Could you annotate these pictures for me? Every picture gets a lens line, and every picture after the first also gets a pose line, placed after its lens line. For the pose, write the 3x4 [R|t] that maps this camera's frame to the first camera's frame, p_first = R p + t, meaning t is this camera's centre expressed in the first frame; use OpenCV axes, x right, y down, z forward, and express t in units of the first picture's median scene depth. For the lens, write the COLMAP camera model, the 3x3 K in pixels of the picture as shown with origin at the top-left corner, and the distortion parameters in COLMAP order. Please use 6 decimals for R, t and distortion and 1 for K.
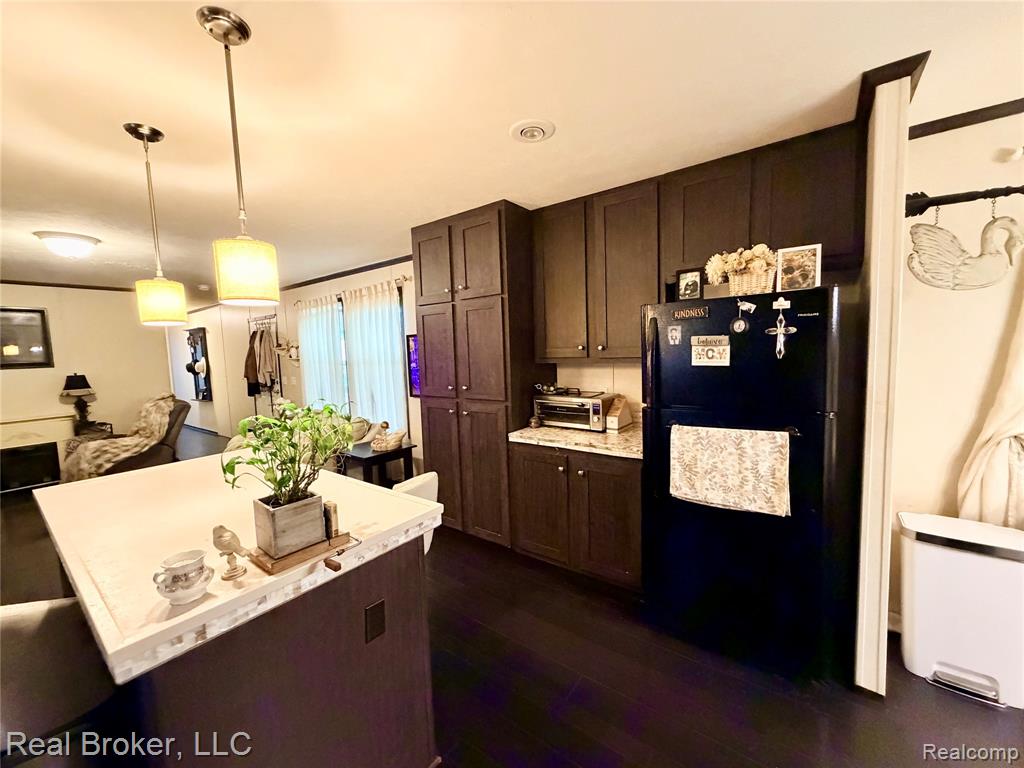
lens RADIAL K [[410.4, 0, 507.9], [0, 410.4, 383.9], [0, 0, 1]] dist [-0.002102, -0.000039]
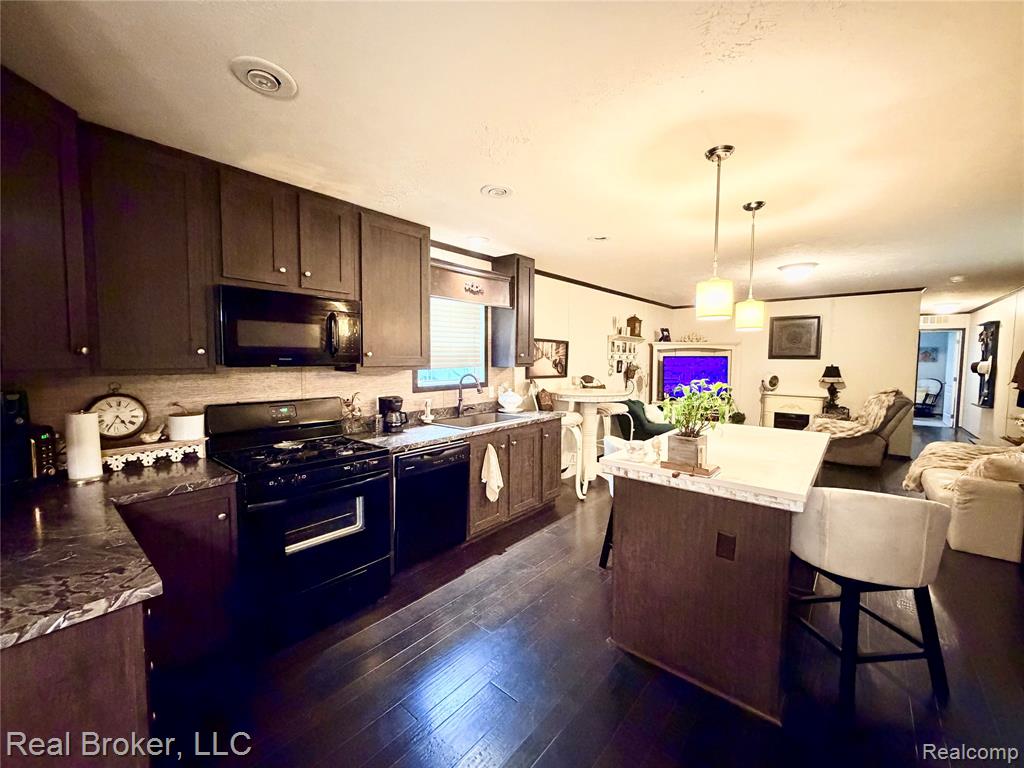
lens RADIAL K [[410.4, 0, 507.9], [0, 410.4, 383.9], [0, 0, 1]] dist [-0.002102, -0.000039]
pose [[-0.059673, 0.098918, -0.993305, 0.270817], [-0.089798, 0.990512, 0.104035, -0.009358], [0.994171, 0.095405, -0.050224, 0.077390]]
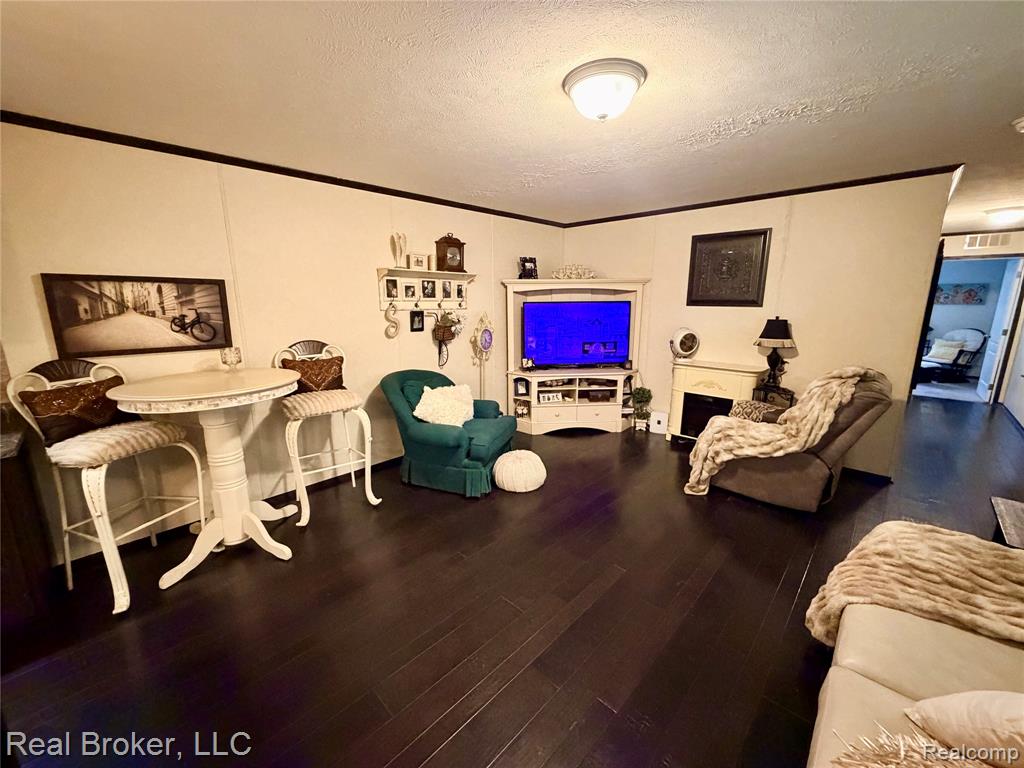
lens RADIAL K [[410.4, 0, 507.9], [0, 410.4, 383.9], [0, 0, 1]] dist [-0.002102, -0.000039]
pose [[-0.116041, 0.240081, -0.963792, -0.266909], [-0.080442, 0.964888, 0.250039, -0.056240], [0.989982, 0.106544, -0.092654, 0.618014]]
